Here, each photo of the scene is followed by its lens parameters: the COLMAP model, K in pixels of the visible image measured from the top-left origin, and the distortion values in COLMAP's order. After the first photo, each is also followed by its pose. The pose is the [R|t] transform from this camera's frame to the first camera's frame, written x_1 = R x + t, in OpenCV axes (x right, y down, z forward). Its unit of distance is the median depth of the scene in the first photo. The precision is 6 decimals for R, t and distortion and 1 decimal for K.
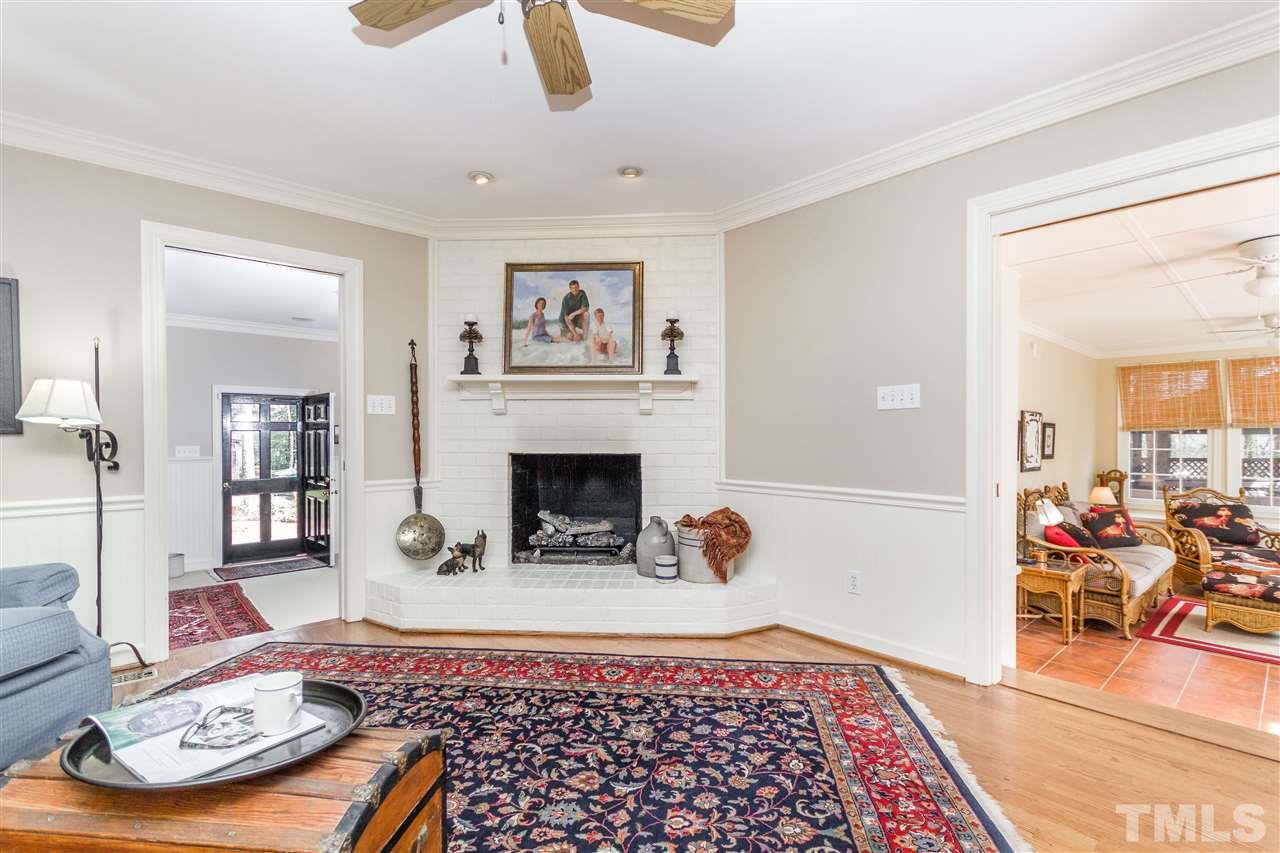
lens RADIAL K [[595.5, 0, 644.6], [0, 595.5, 436.4], [0, 0, 1]] dist [-0.001076, -0.000094]
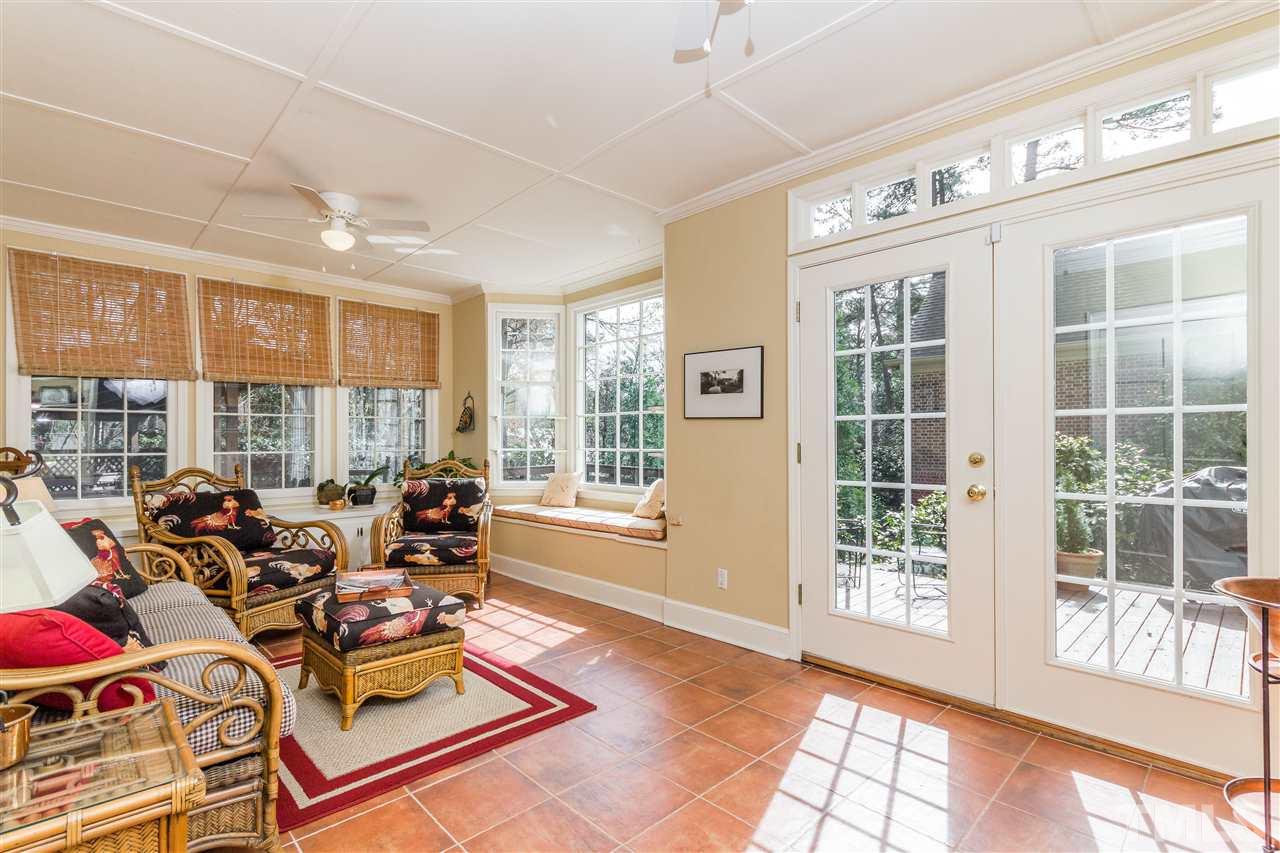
lens RADIAL K [[595.5, 0, 644.6], [0, 595.5, 436.4], [0, 0, 1]] dist [-0.001076, -0.000094]
pose [[-0.041043, 0.008619, 0.999120, 0.331530], [0.003433, 0.999958, -0.008485, 0.064520], [-0.999151, 0.003081, -0.041071, 0.595879]]
